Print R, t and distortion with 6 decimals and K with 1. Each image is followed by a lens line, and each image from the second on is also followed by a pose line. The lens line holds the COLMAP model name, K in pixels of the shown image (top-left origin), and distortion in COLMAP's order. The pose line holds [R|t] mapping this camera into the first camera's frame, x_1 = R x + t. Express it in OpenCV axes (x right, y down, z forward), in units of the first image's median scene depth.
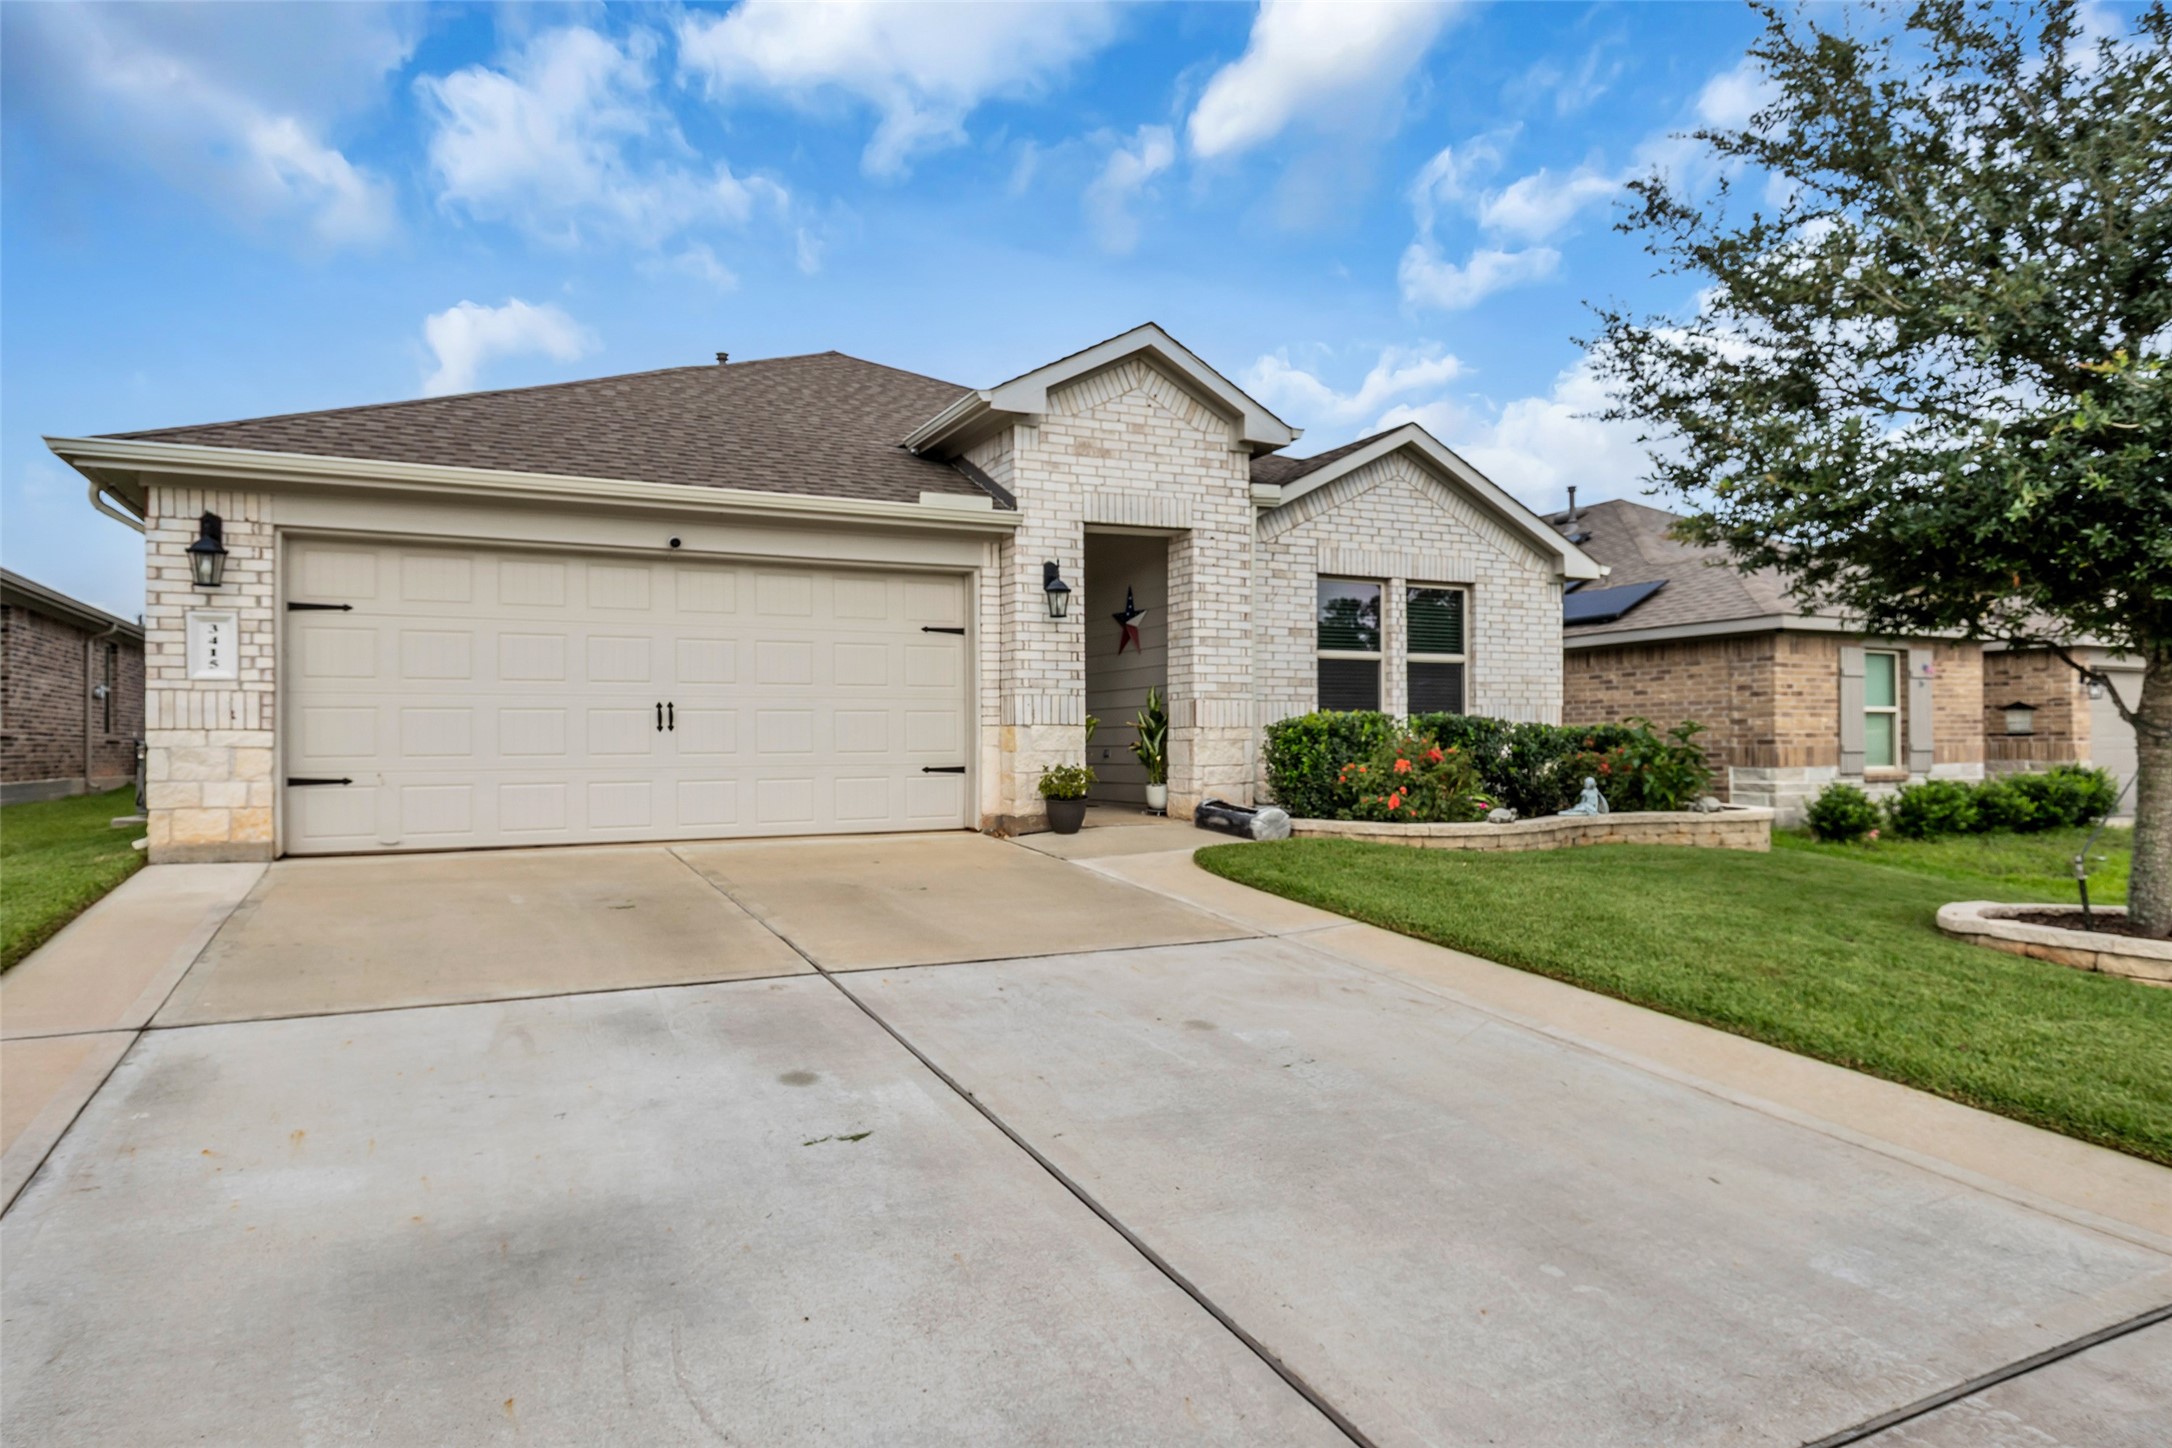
lens RADIAL K [[1261.1, 0, 1086.0], [0, 1261.1, 724.0], [0, 0, 1]] dist [-0.003797, -0.001493]
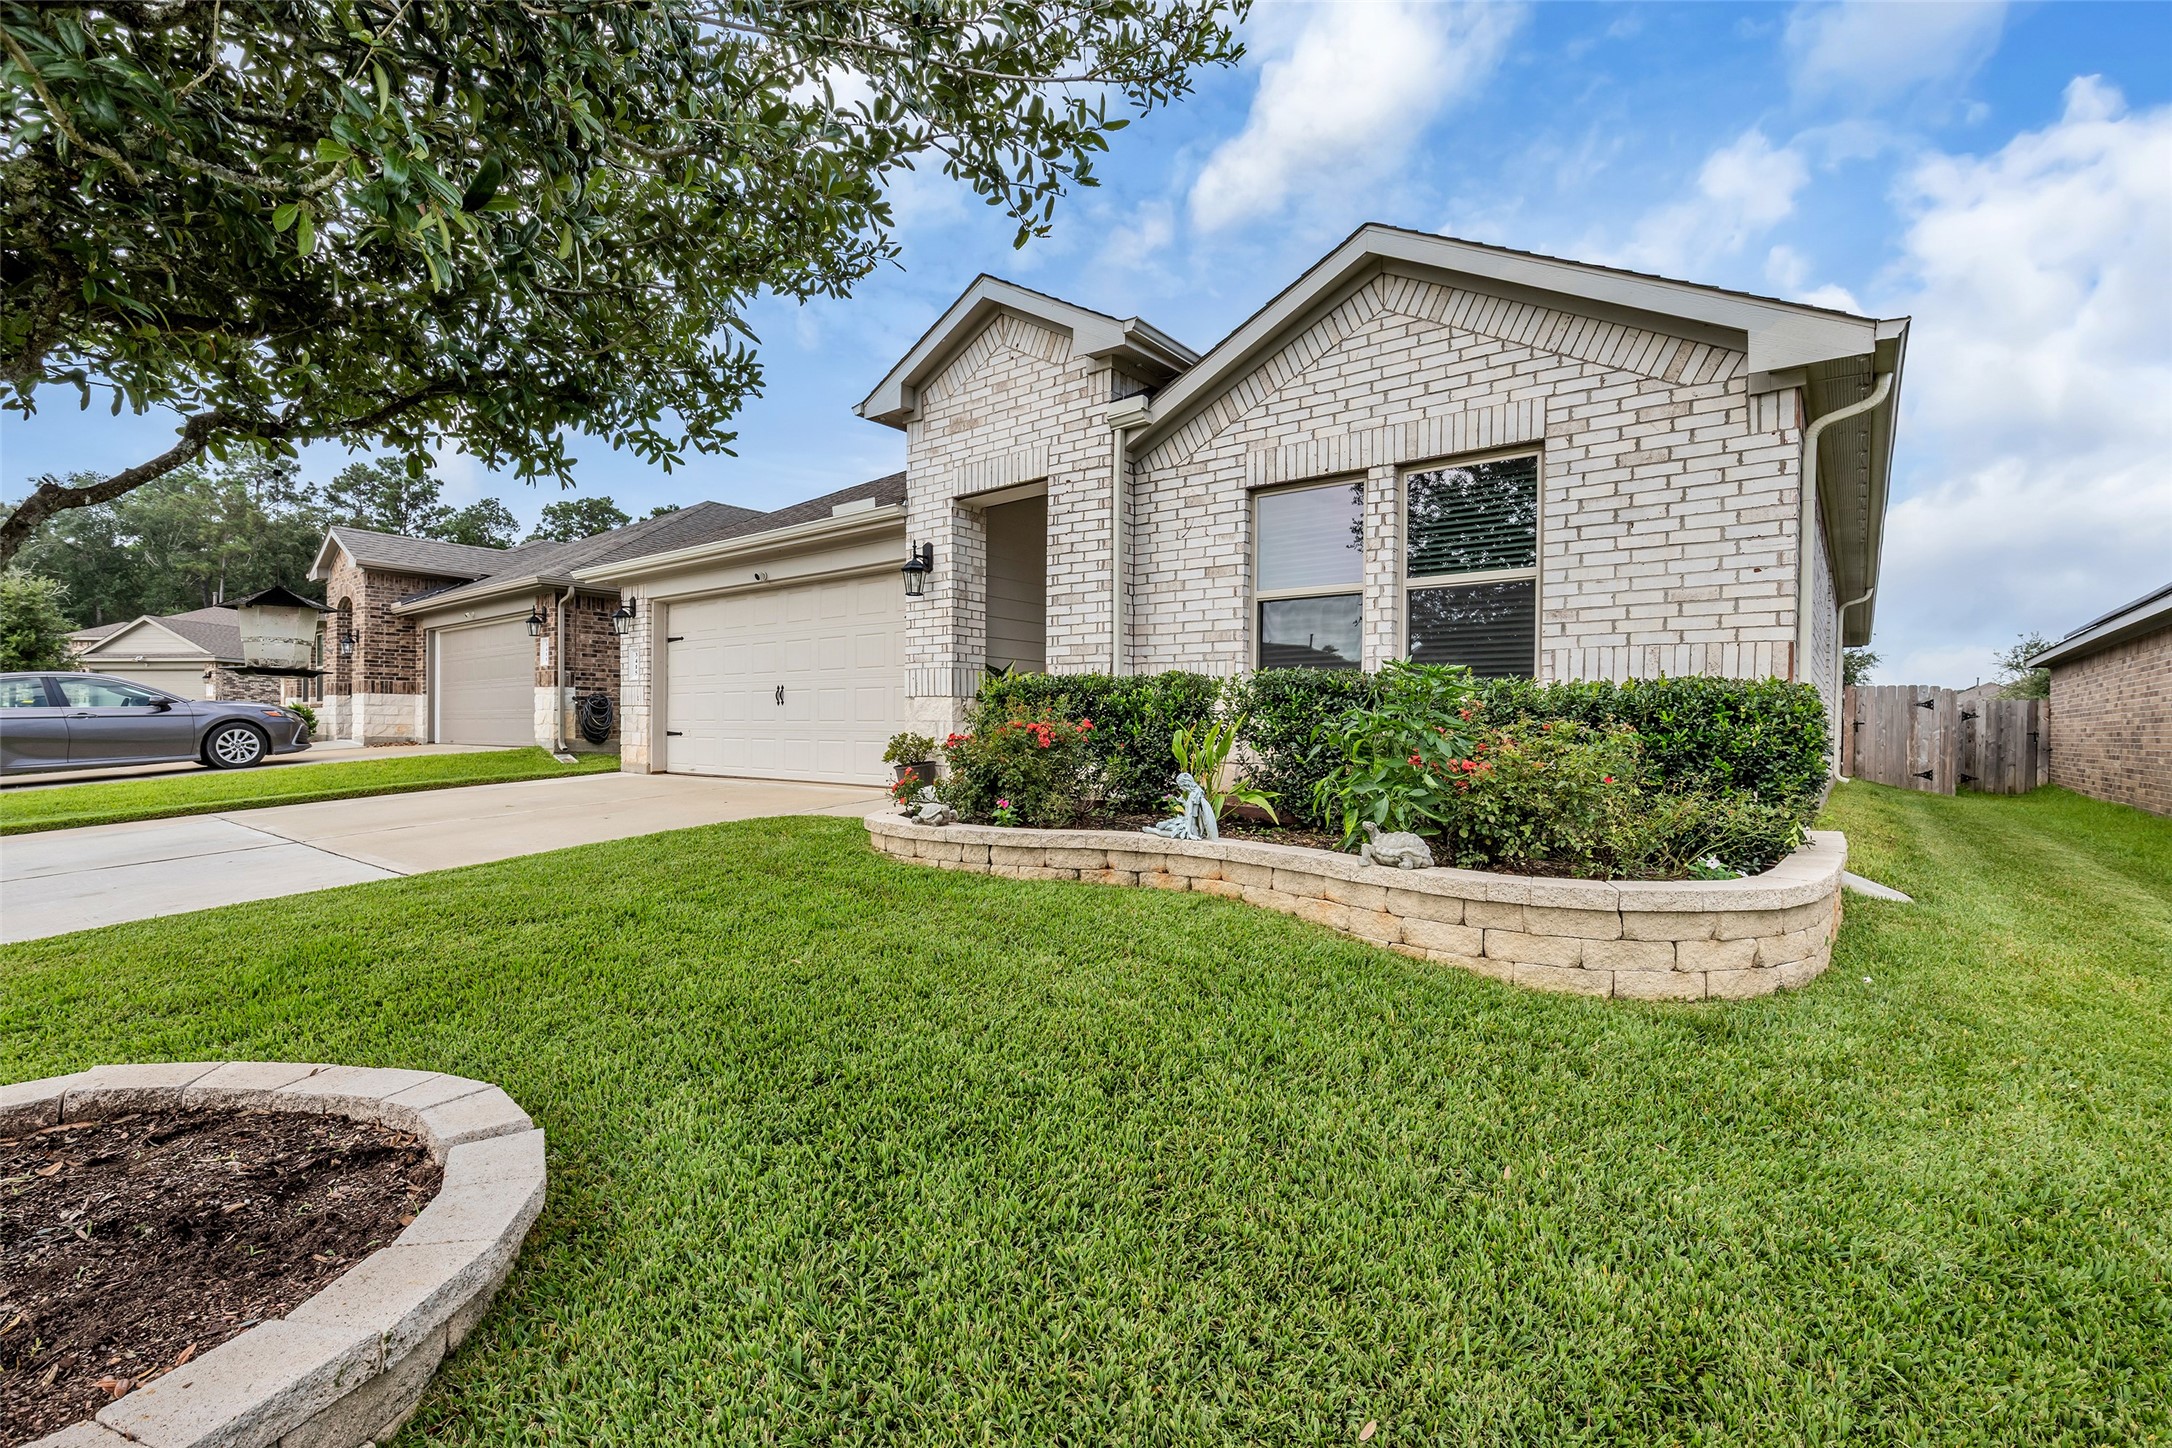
lens RADIAL K [[989.9, 0, 1086.0], [0, 989.9, 724.0], [0, 0, 1]] dist [-0.000416, 0.000708]
pose [[0.416369, 0.007338, -0.909166, 0.777115], [0.004922, 0.999935, 0.010325, 0.015821], [0.909183, -0.008774, 0.416305, 0.762589]]
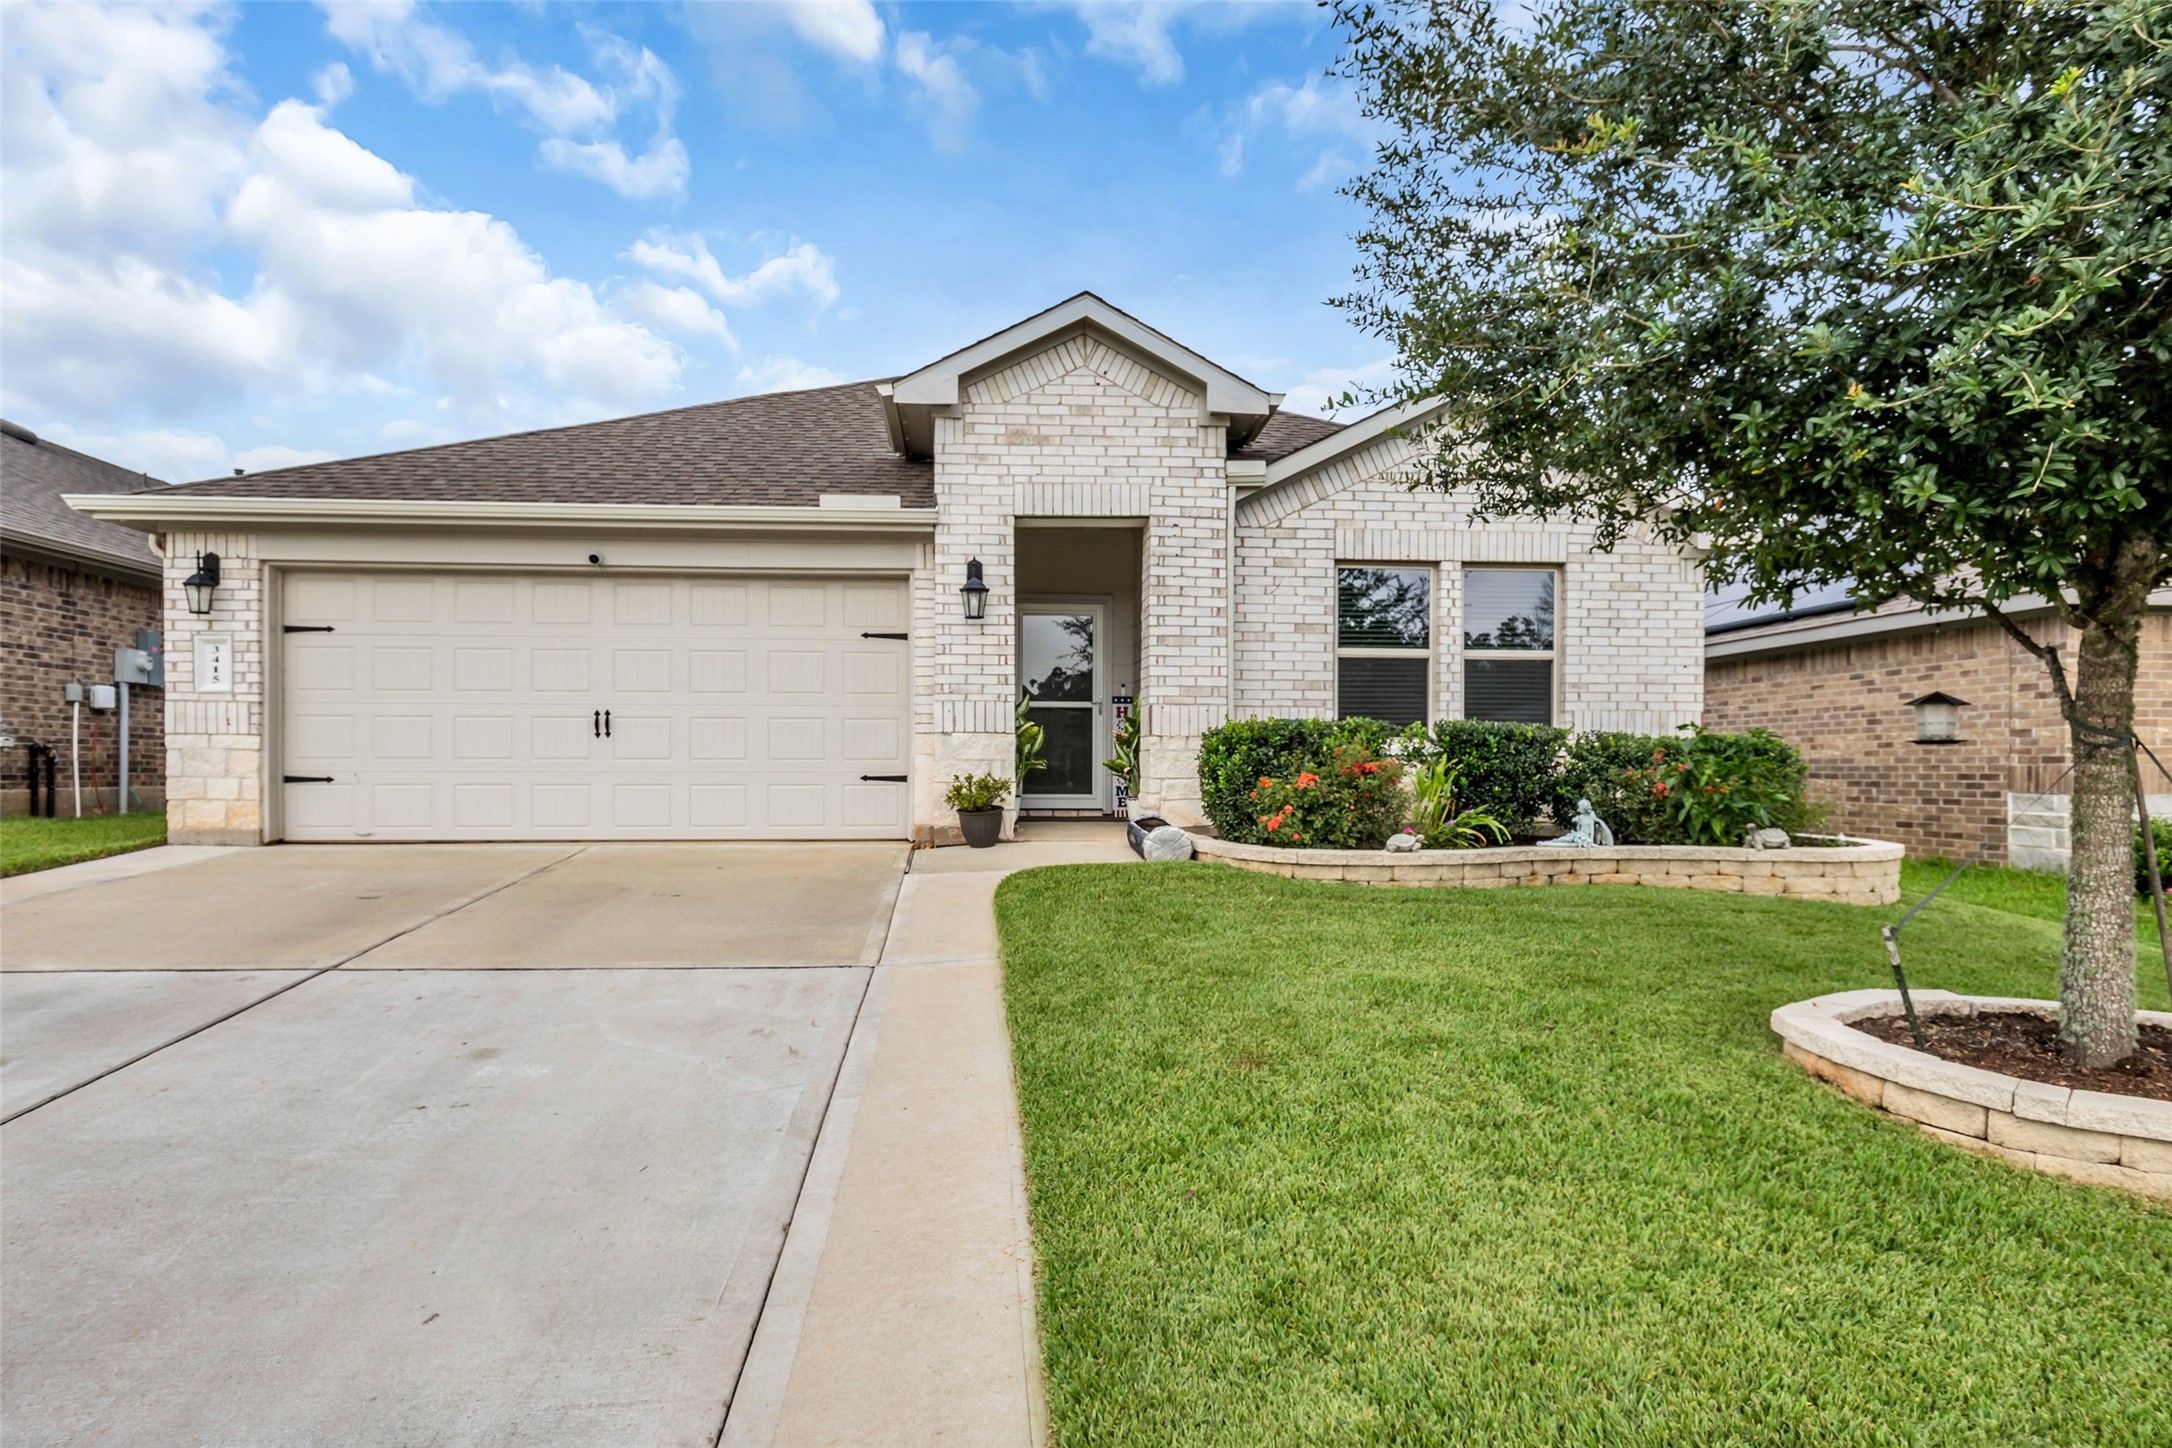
lens RADIAL K [[1241.9, 0, 1096.7], [0, 1241.9, 766.2], [0, 0, 1]] dist [-0.004073, 0.001063]
pose [[0.930690, 0.010236, -0.365666, 0.394300], [-0.002744, 0.999776, 0.021000, 0.006089], [0.365799, -0.018541, 0.930509, 0.161416]]
